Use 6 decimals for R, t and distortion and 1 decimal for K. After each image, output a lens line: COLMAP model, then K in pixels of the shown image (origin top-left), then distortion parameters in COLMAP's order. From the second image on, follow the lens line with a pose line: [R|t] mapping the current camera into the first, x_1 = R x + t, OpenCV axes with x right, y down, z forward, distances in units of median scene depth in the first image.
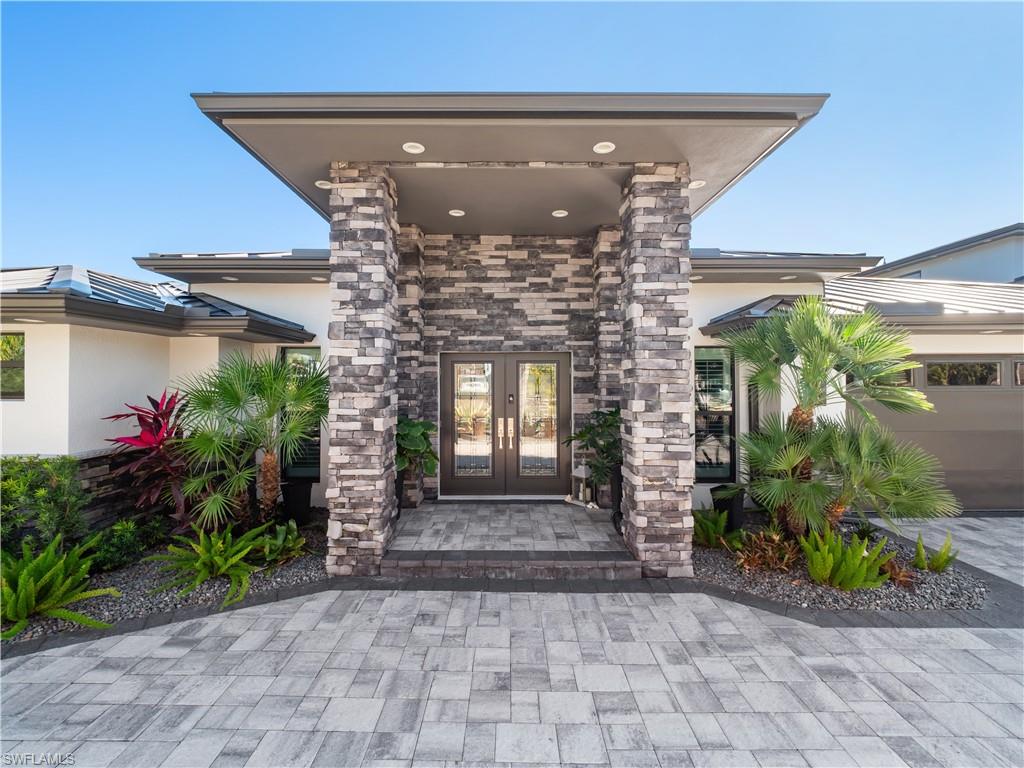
lens RADIAL K [[433.7, 0, 500.1], [0, 433.7, 370.4], [0, 0, 1]] dist [-0.004934, -0.000375]
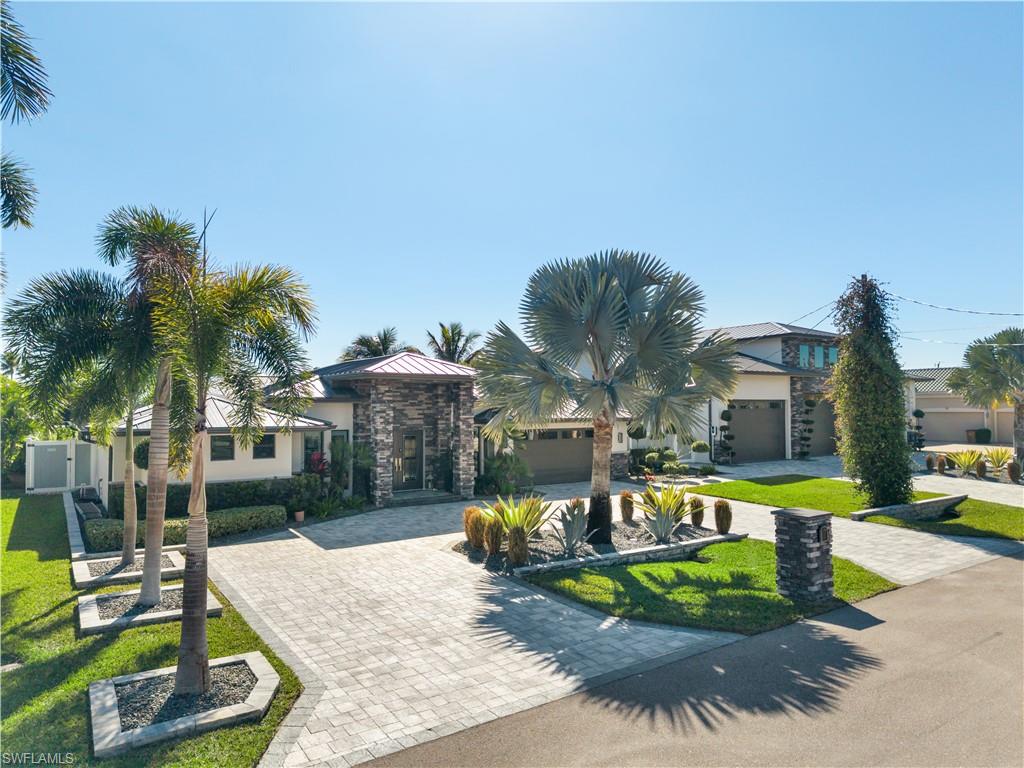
lens RADIAL K [[701.3, 0, 512.2], [0, 701.3, 384.9], [0, 0, 1]] dist [0.000520, -0.000094]
pose [[0.825259, 0.010873, 0.564650, -2.511590], [-0.004375, 0.999908, -0.012860, -0.374840], [-0.564738, 0.008142, 0.825230, -3.864758]]
